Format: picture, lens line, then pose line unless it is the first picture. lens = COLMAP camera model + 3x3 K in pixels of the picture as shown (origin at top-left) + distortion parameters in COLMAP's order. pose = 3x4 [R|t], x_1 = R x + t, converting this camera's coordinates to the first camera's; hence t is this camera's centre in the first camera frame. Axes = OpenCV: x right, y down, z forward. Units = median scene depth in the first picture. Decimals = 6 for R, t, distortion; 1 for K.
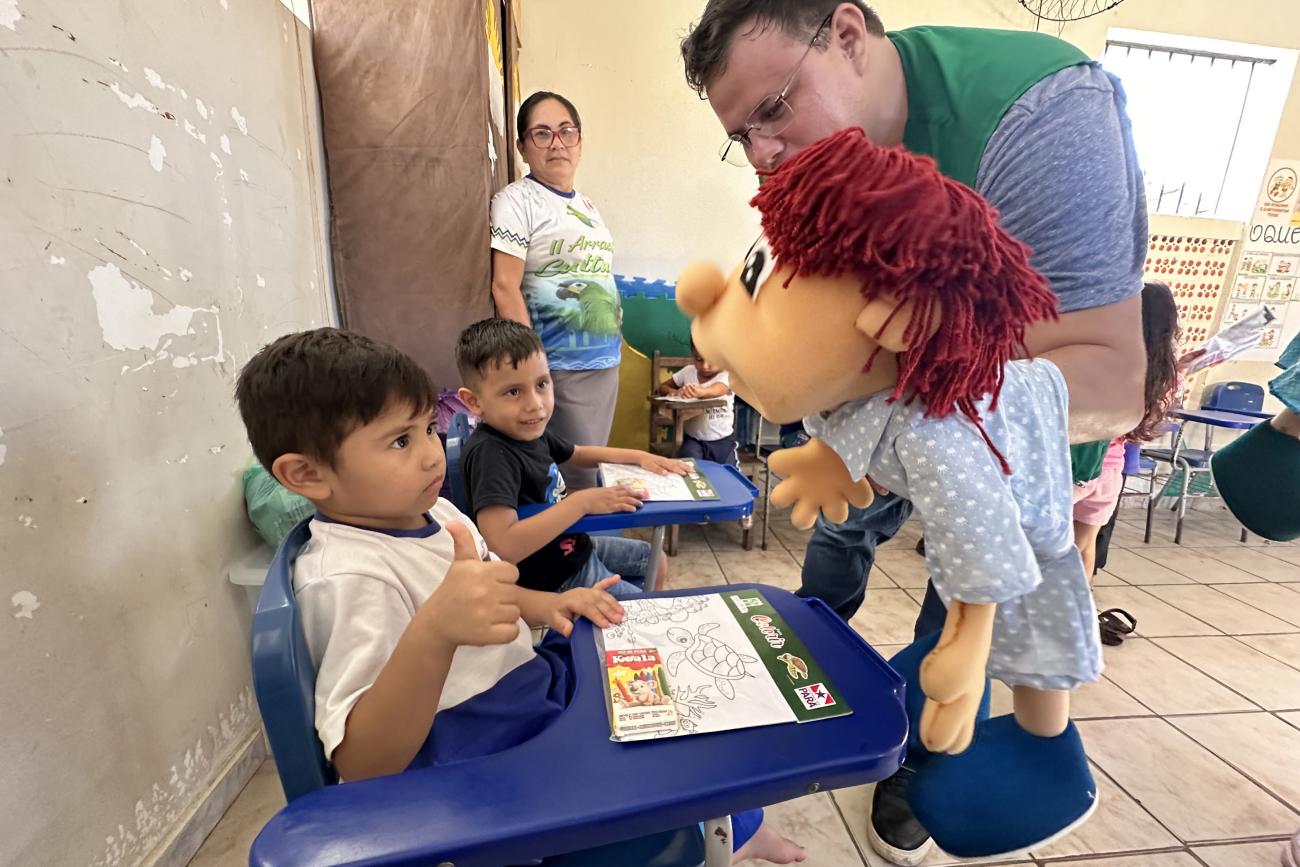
lens RADIAL K [[521.0, 0, 649.6], [0, 521.0, 434.7], [0, 0, 1]] dist [-0.000937, -0.000233]
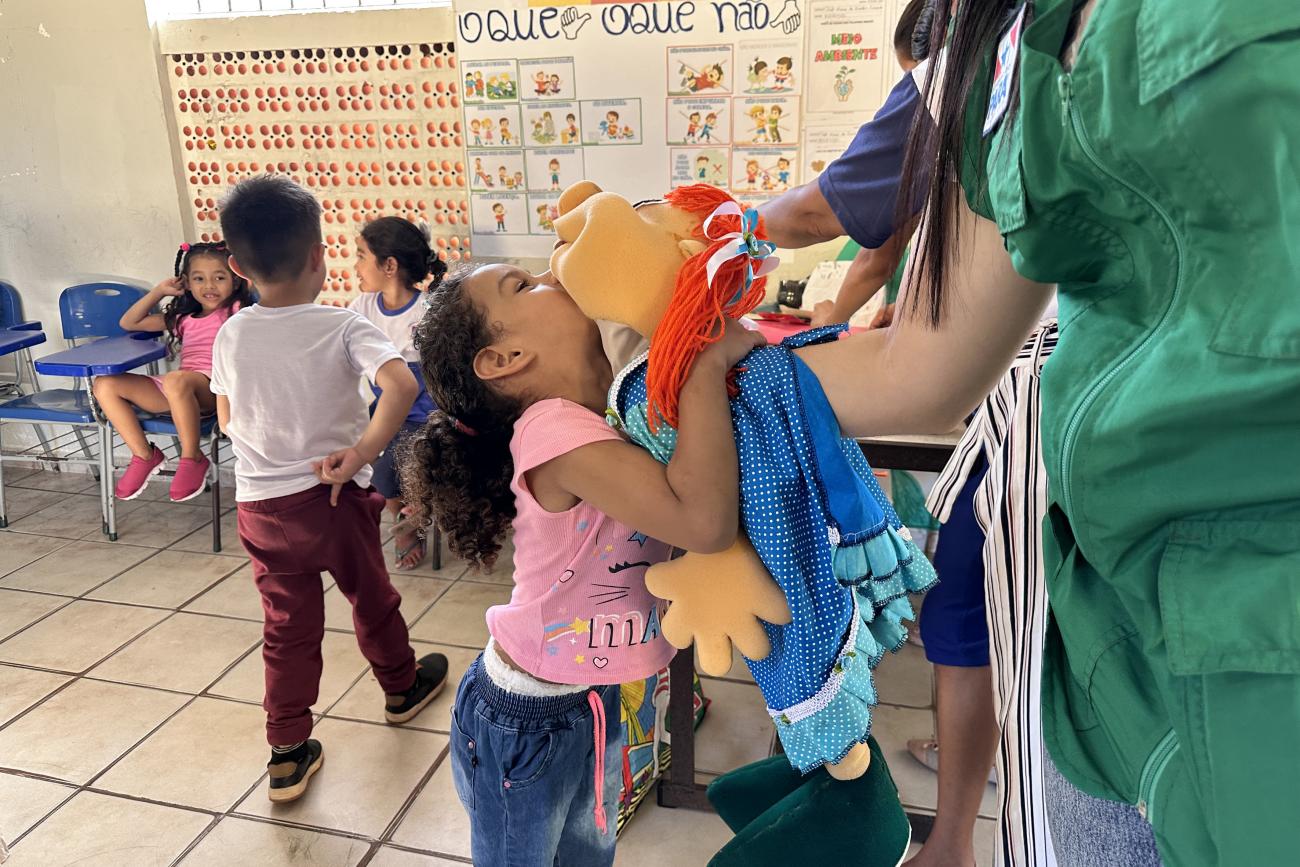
lens RADIAL K [[901.1, 0, 650.1], [0, 901.1, 434.0], [0, 0, 1]] dist [0.013754, 0.003989]
pose [[0.933781, 0.059552, -0.352855, 1.680427], [-0.058218, 0.998200, 0.014404, 0.022169], [0.353078, 0.007092, 0.935567, 0.160728]]
